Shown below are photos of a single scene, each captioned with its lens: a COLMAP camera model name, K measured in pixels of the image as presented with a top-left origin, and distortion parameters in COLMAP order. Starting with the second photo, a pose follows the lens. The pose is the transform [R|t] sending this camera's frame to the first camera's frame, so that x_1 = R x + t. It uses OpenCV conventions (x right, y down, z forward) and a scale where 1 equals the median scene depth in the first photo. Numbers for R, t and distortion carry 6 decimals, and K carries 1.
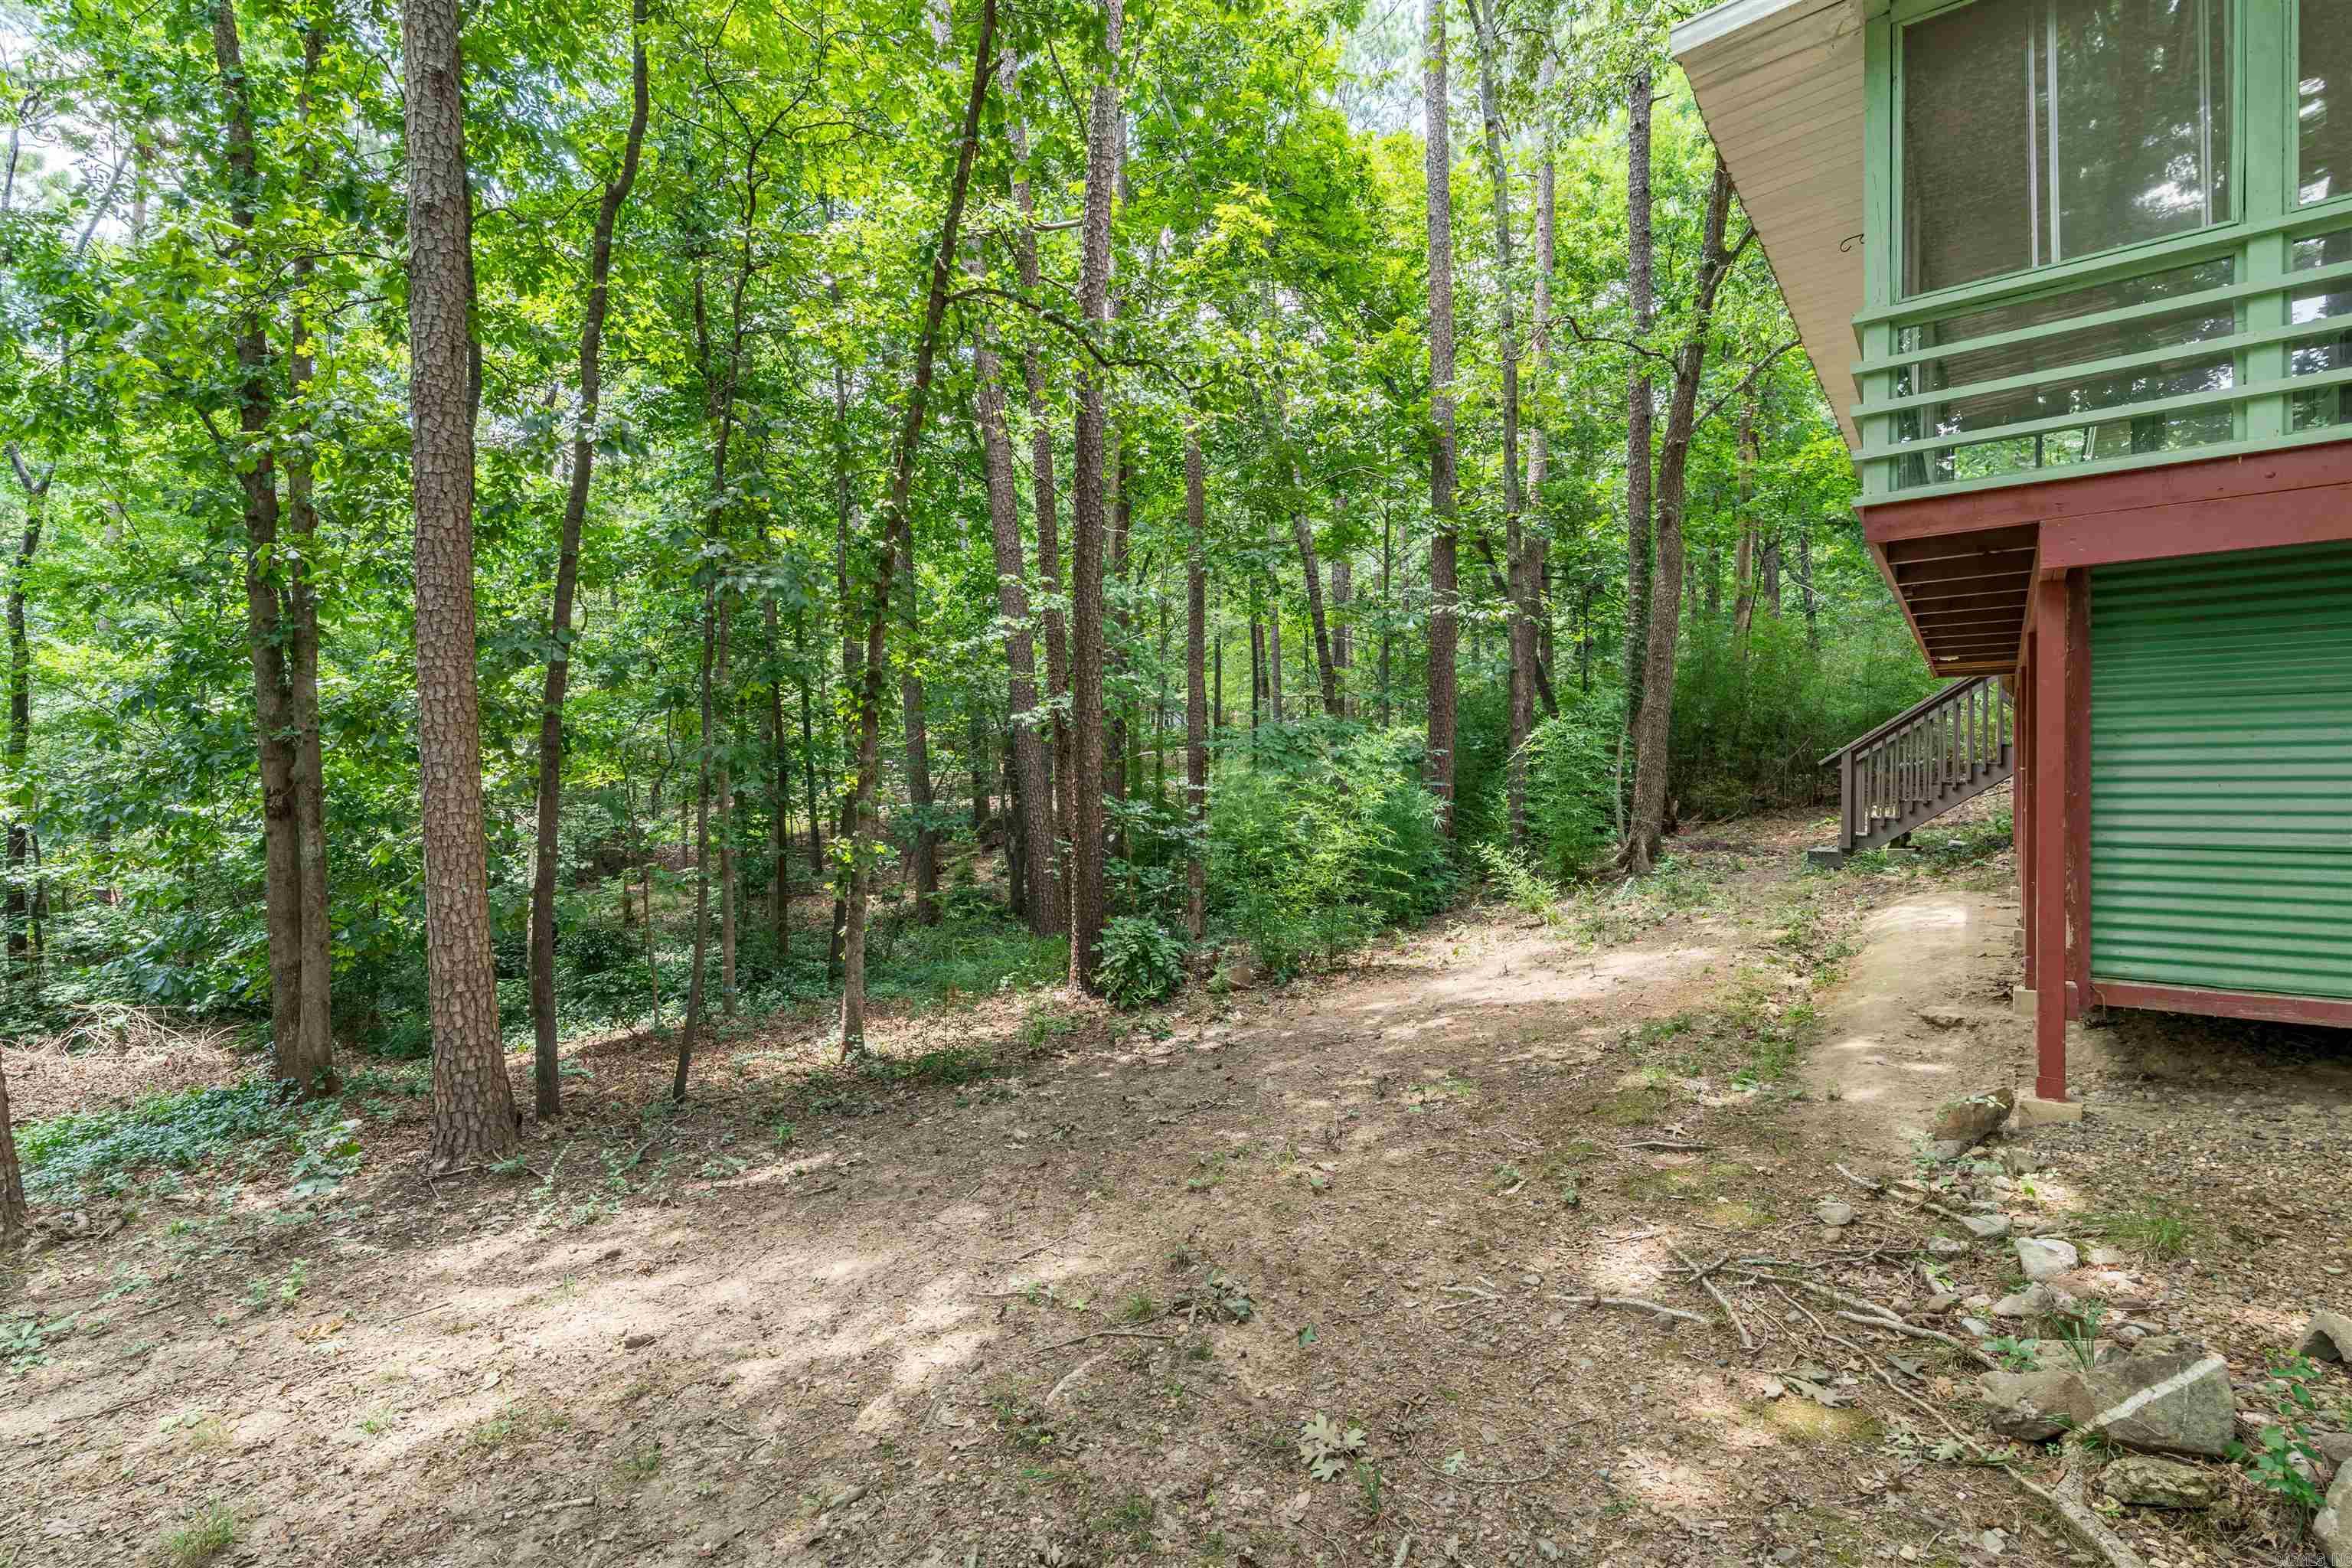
lens RADIAL K [[1083.2, 0, 1173.2], [0, 1083.2, 821.8], [0, 0, 1]] dist [-0.001854, 0.000205]
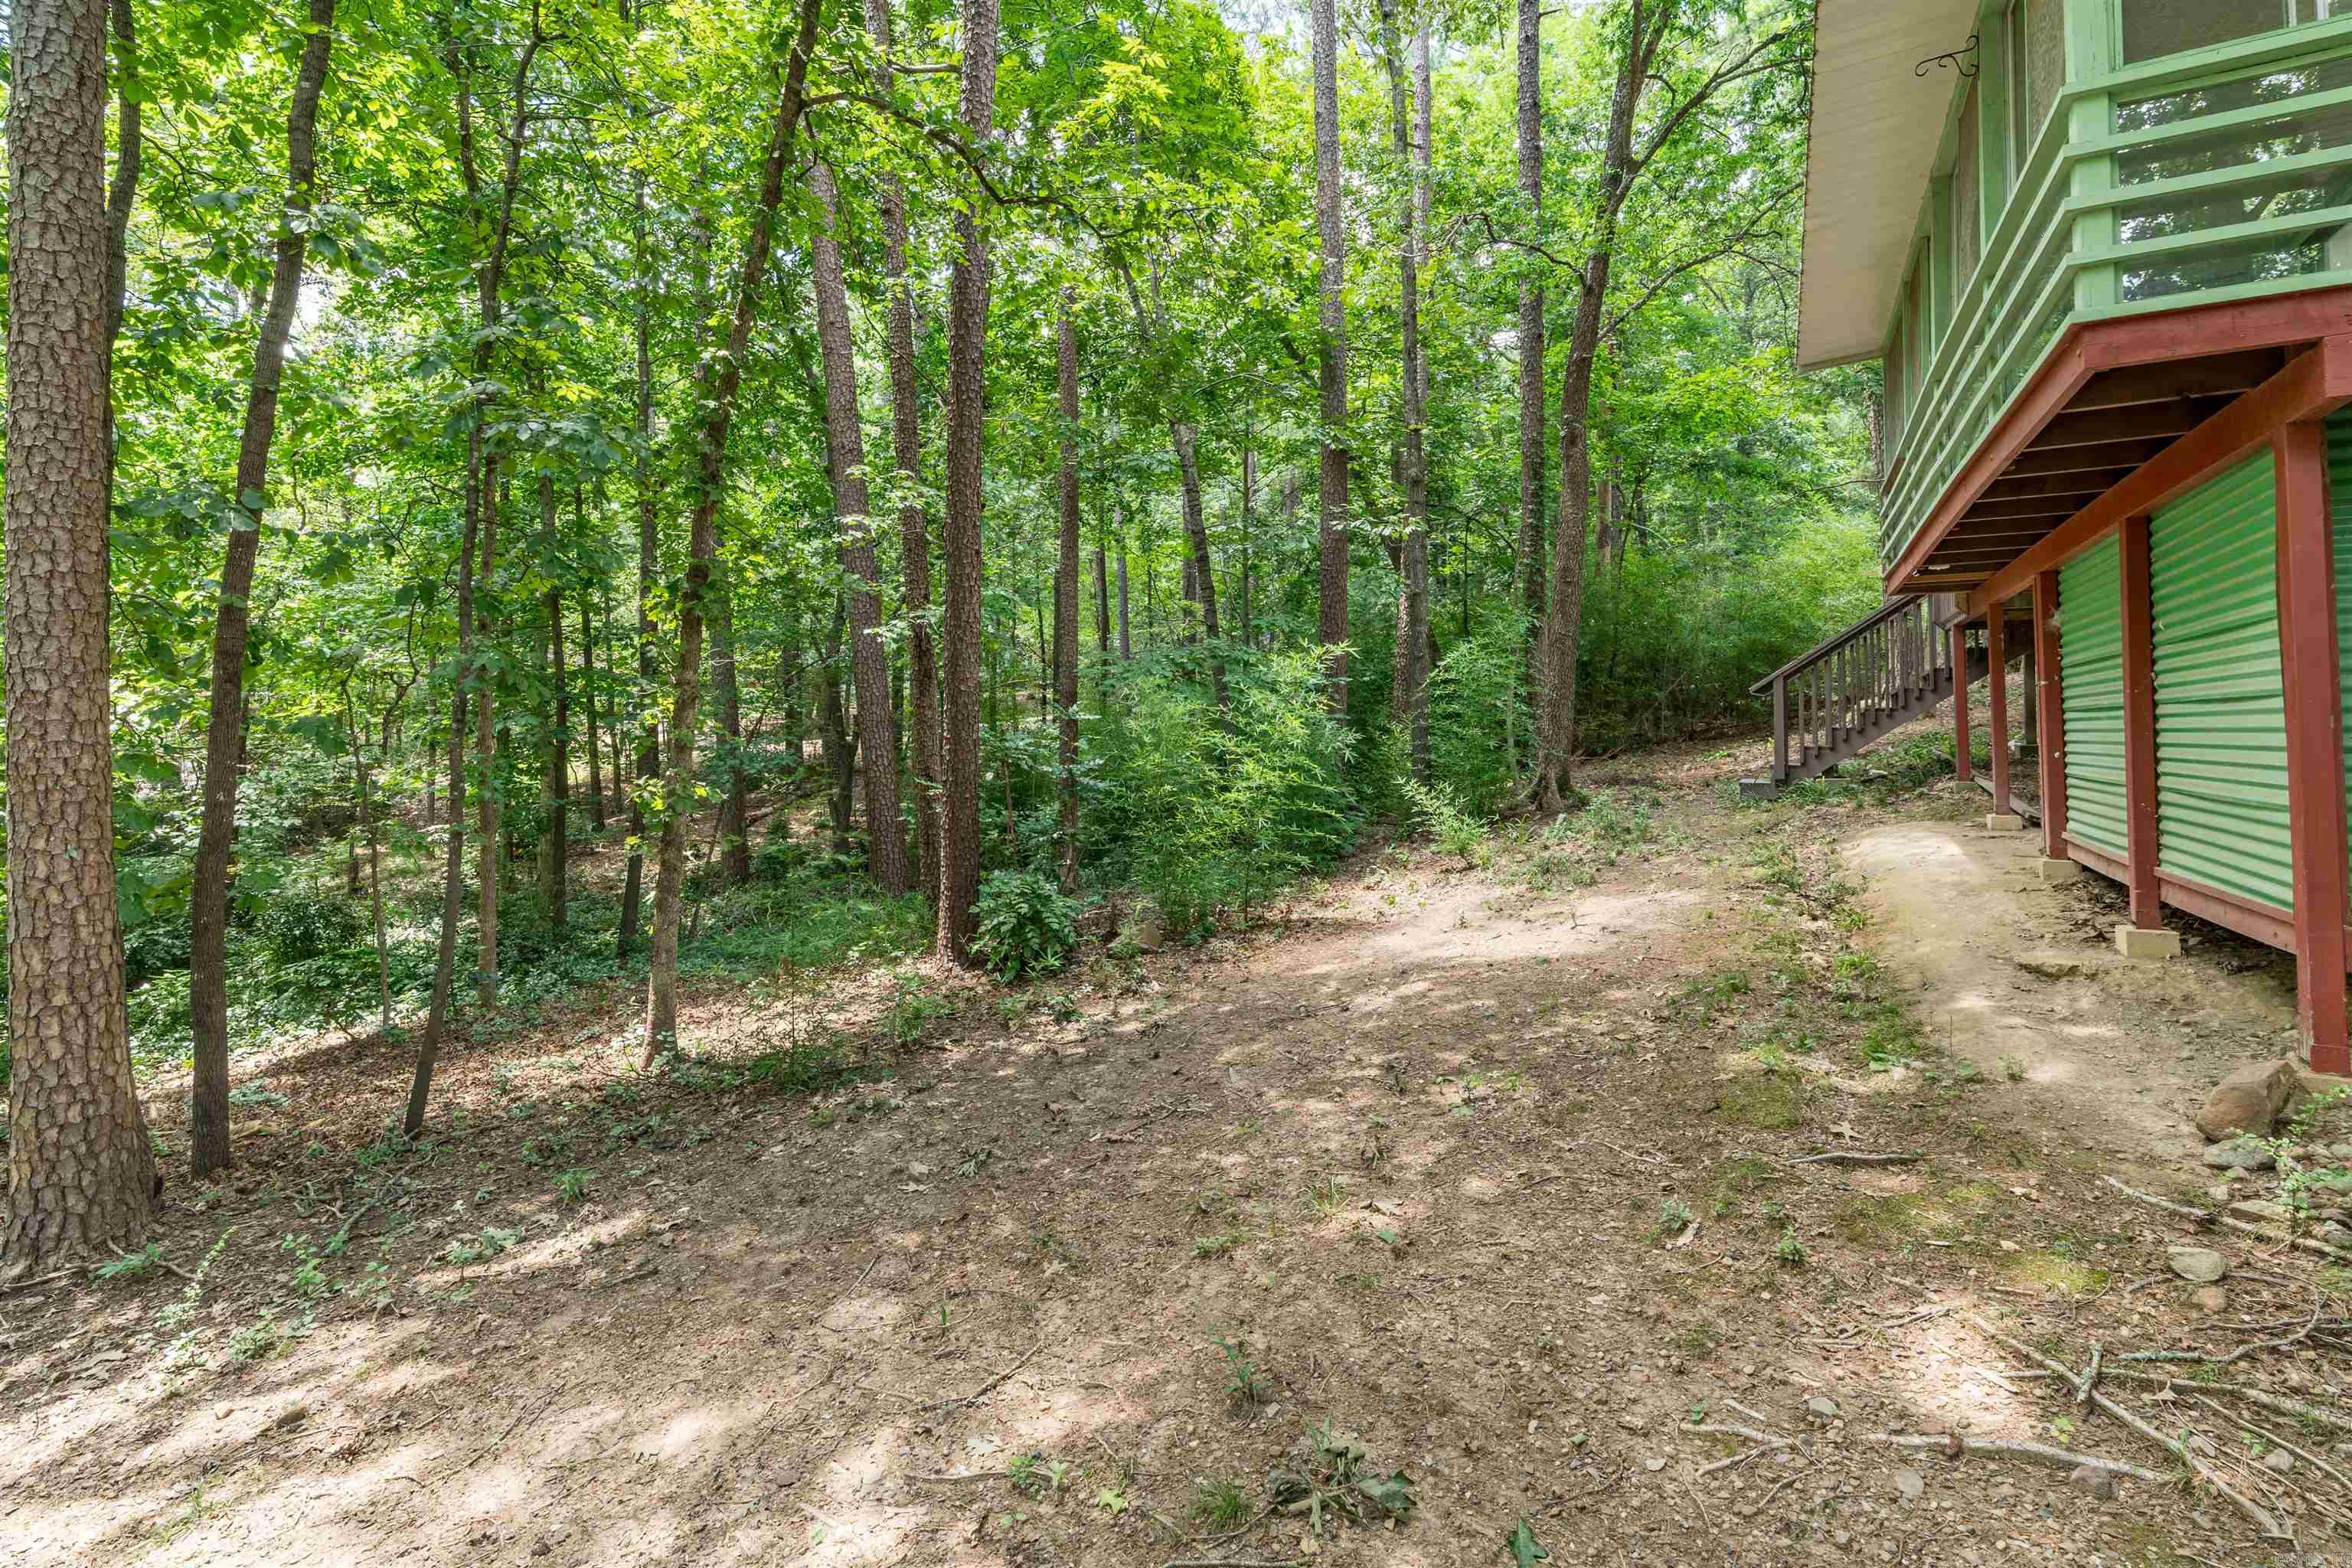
lens RADIAL K [[1102.4, 0, 1175.5], [0, 1102.4, 718.7], [0, 0, 1]] dist [-0.003434, 0.000789]
pose [[0.985602, -0.001342, 0.169075, -0.072598], [0.009270, 0.998893, -0.046108, 0.013332], [-0.168826, 0.047011, 0.984524, 0.163799]]
